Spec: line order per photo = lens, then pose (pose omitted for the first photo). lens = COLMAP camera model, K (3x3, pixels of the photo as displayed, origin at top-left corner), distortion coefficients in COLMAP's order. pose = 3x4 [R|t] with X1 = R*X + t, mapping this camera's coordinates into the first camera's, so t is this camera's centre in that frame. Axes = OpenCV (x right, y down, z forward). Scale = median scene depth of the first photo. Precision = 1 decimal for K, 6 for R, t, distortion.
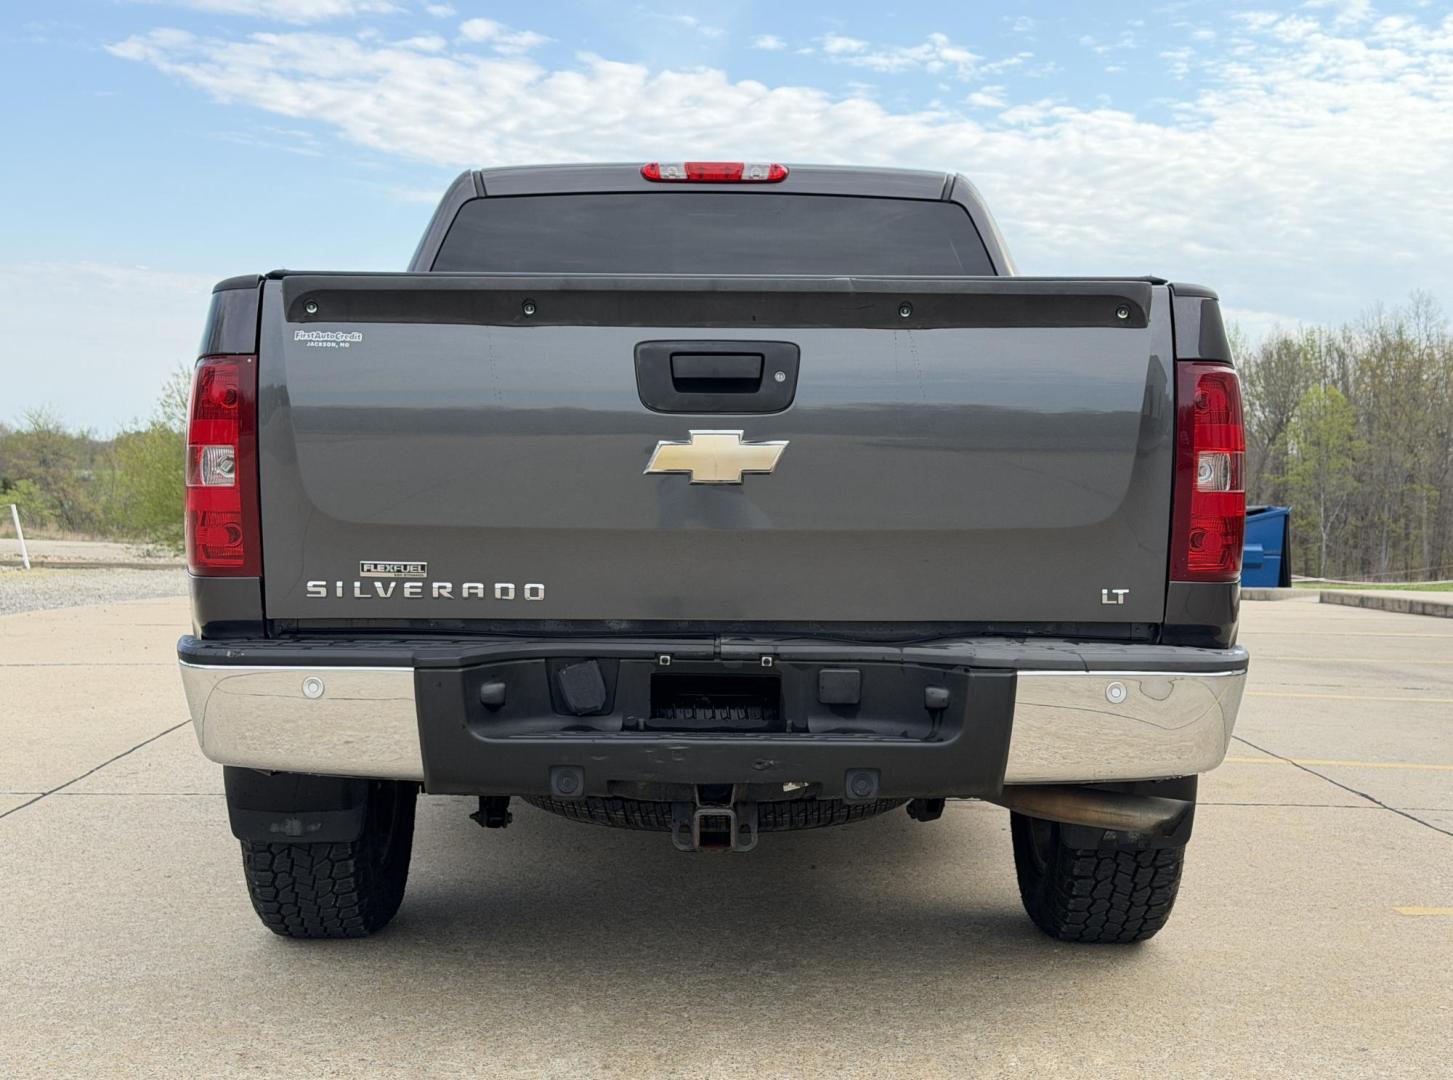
lens RADIAL K [[2031.9, 0, 726.5], [0, 2031.9, 540.0], [0, 0, 1]] dist [0.132390, -0.010706]
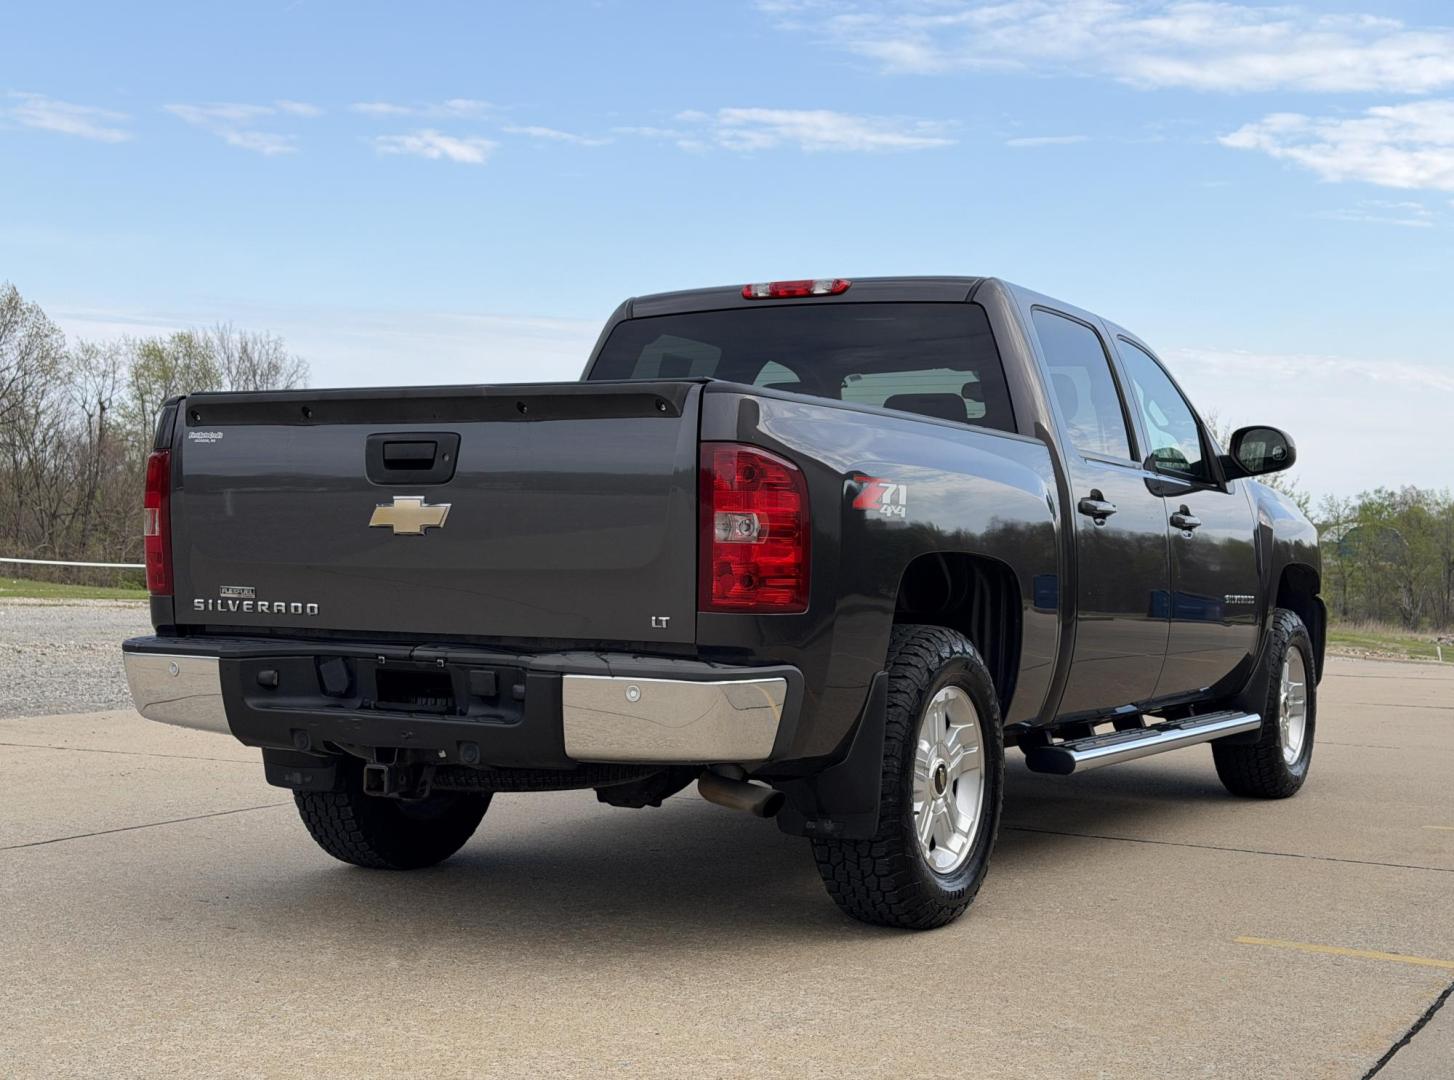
lens RADIAL K [[2033.3, 0, 727.0], [0, 2033.3, 540.0], [0, 0, 1]] dist [0.132390, -0.010706]
pose [[0.870725, 0.004491, -0.491750, 0.845860], [-0.023922, 0.999161, -0.033234, 0.017001], [0.491189, 0.040701, 0.870102, -0.111936]]
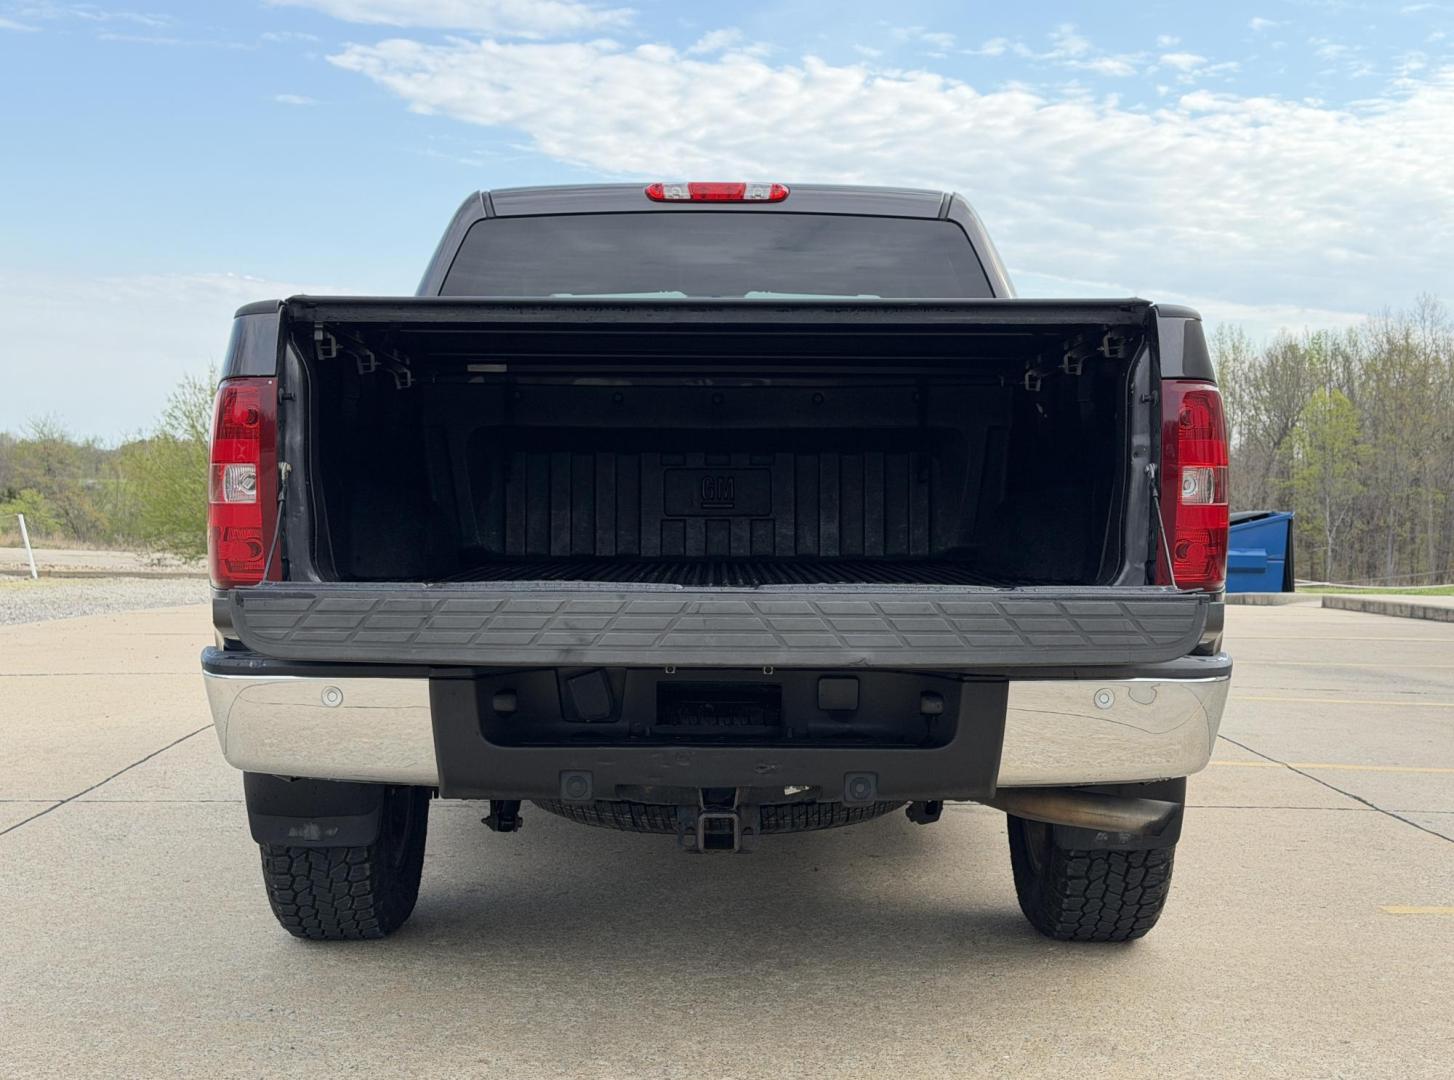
lens RADIAL K [[2038.3, 0, 734.2], [0, 2038.3, 531.6], [0, 0, 1]] dist [0.126555, 0.048487]
pose [[0.999993, -0.003718, 0.000910, 0.001689], [0.003724, 0.999969, -0.006910, -0.003563], [-0.000885, 0.006913, 0.999976, -0.042092]]
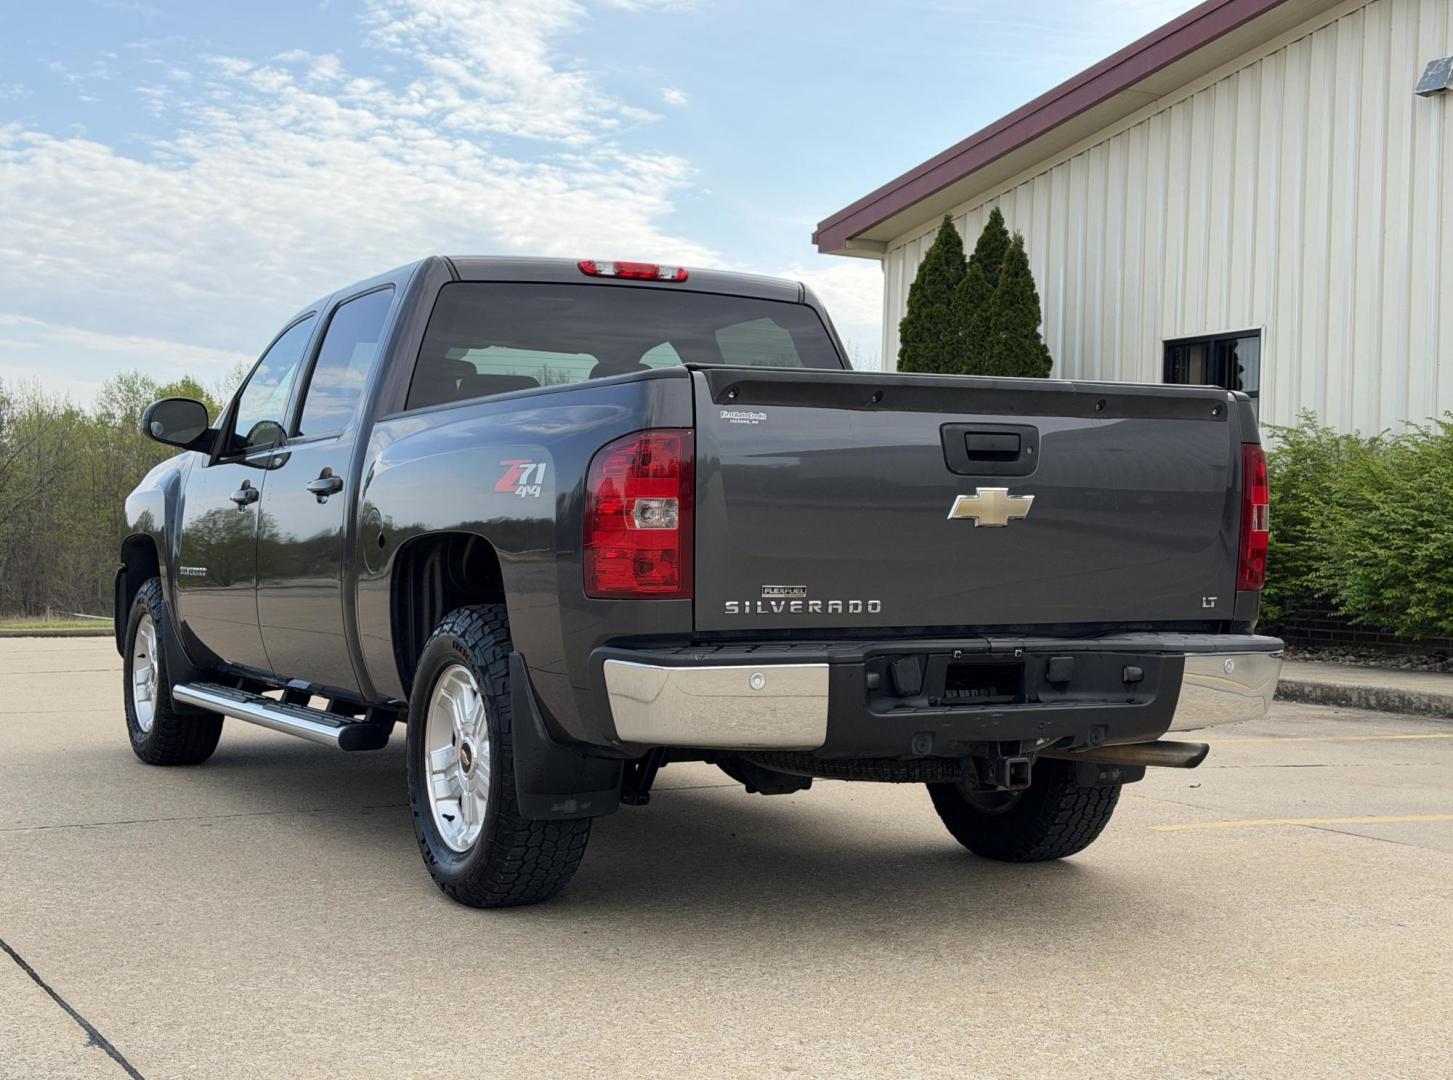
lens RADIAL K [[2031.9, 0, 726.5], [0, 2031.9, 540.0], [0, 0, 1]] dist [0.132390, -0.010706]
pose [[0.889468, -0.005337, 0.456967, -0.776249], [0.014854, 0.999741, -0.017235, 0.003038], [-0.456757, 0.022118, 0.889317, -0.153867]]
